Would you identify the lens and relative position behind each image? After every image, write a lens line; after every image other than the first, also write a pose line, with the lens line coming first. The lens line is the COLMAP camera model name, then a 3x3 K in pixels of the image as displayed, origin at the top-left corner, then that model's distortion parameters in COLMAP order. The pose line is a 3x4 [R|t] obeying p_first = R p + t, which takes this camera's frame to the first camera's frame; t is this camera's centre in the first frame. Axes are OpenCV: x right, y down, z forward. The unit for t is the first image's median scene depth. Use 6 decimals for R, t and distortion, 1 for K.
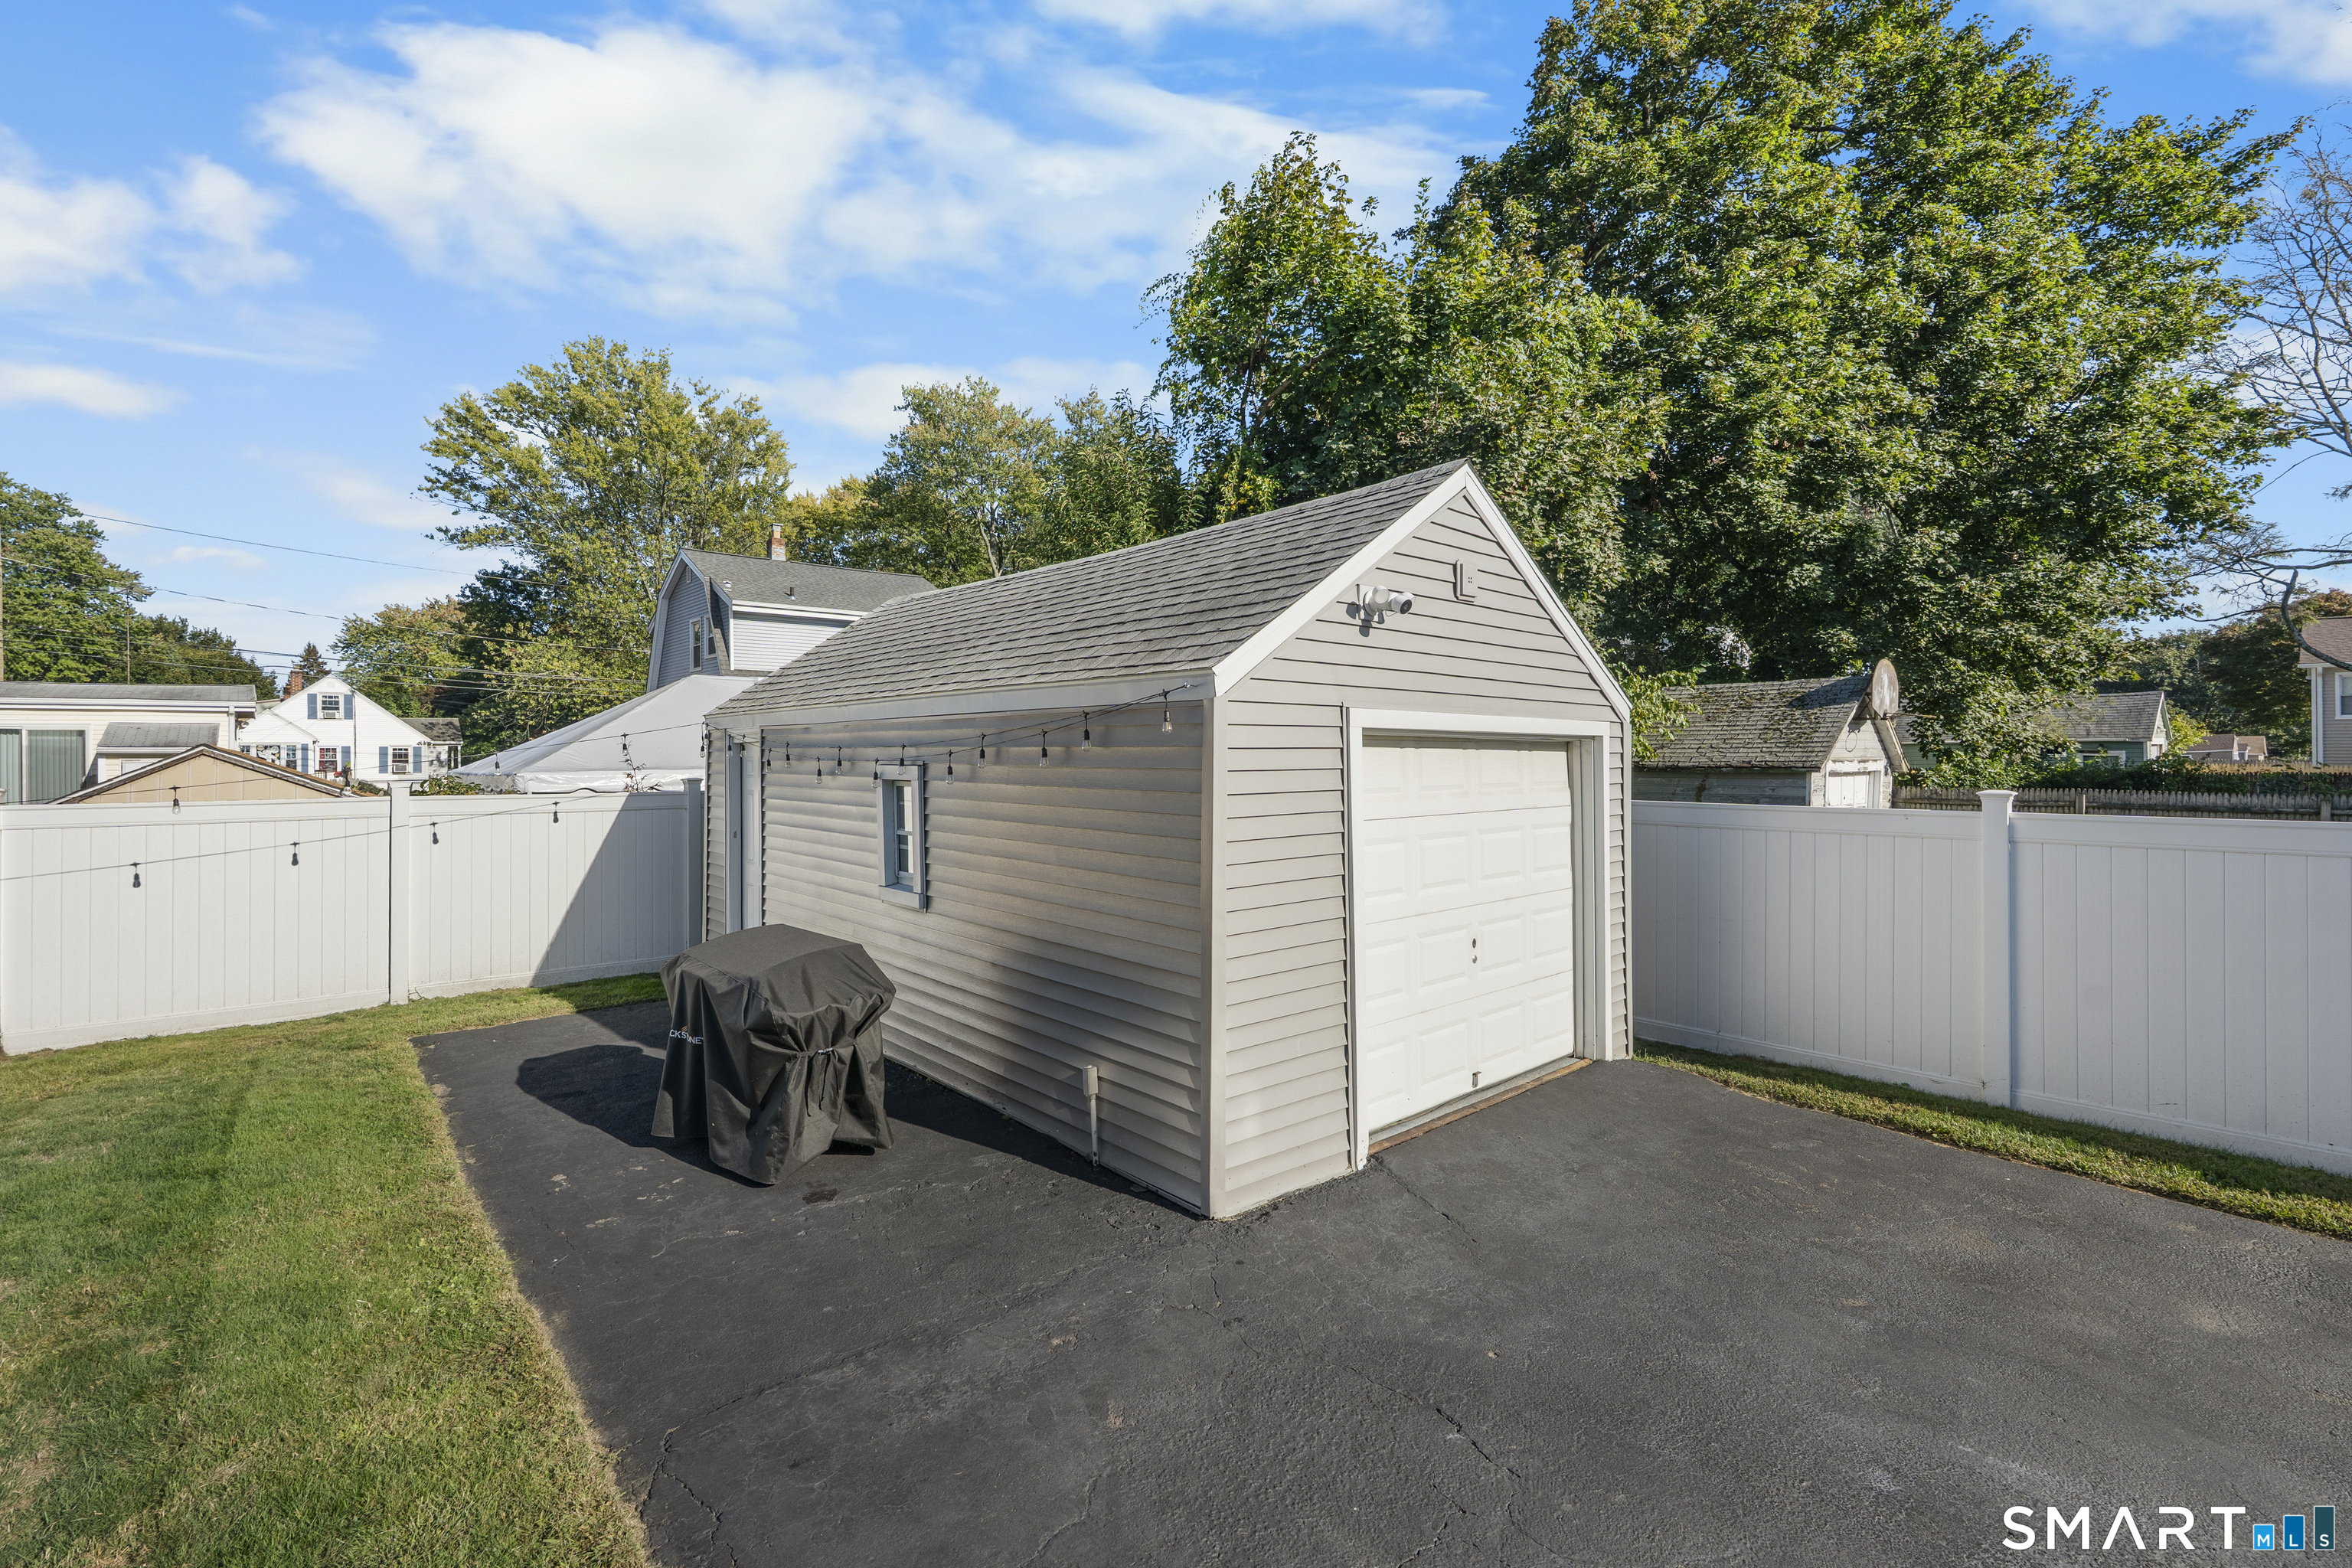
lens RADIAL K [[1047.0, 0, 1170.8], [0, 1047.0, 756.8], [0, 0, 1]] dist [-0.000288, -0.000165]
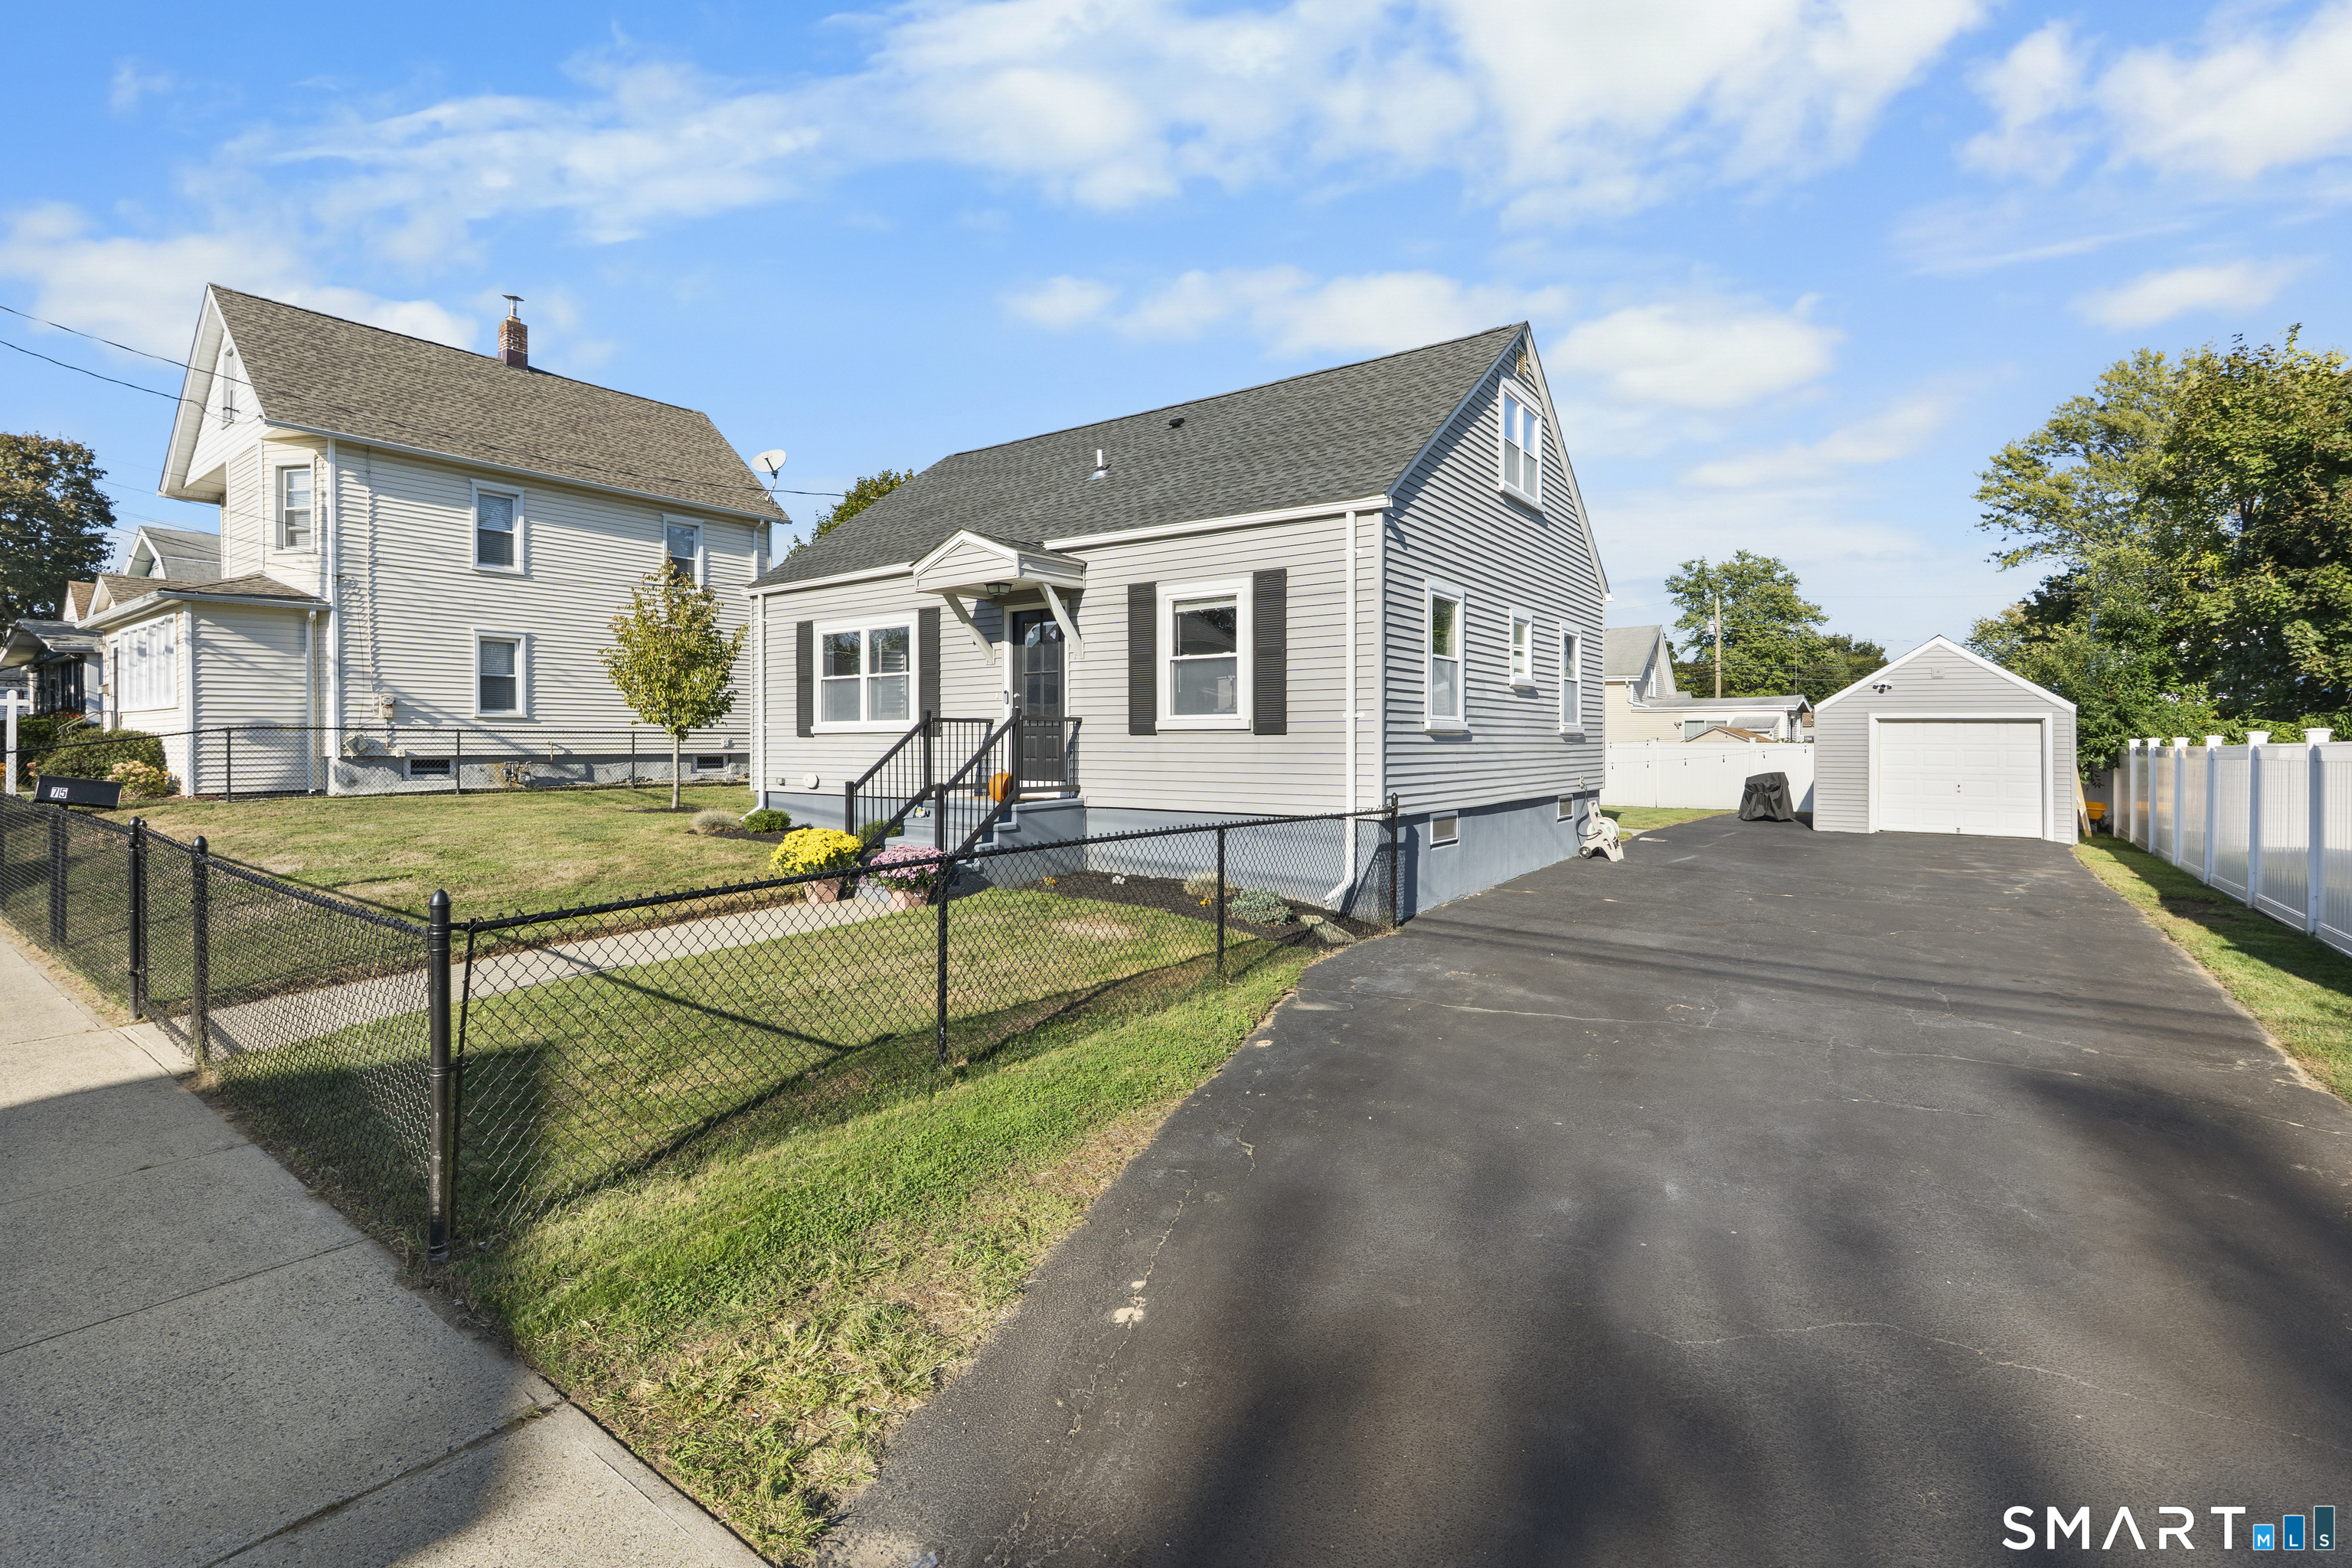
lens RADIAL K [[1047.0, 0, 1170.8], [0, 1047.0, 756.8], [0, 0, 1]] dist [-0.000288, -0.000165]
pose [[0.212325, 0.021452, -0.976964, 0.233109], [-0.008620, 0.999761, 0.020079, 0.004066], [0.977161, 0.004158, 0.212460, -0.159577]]
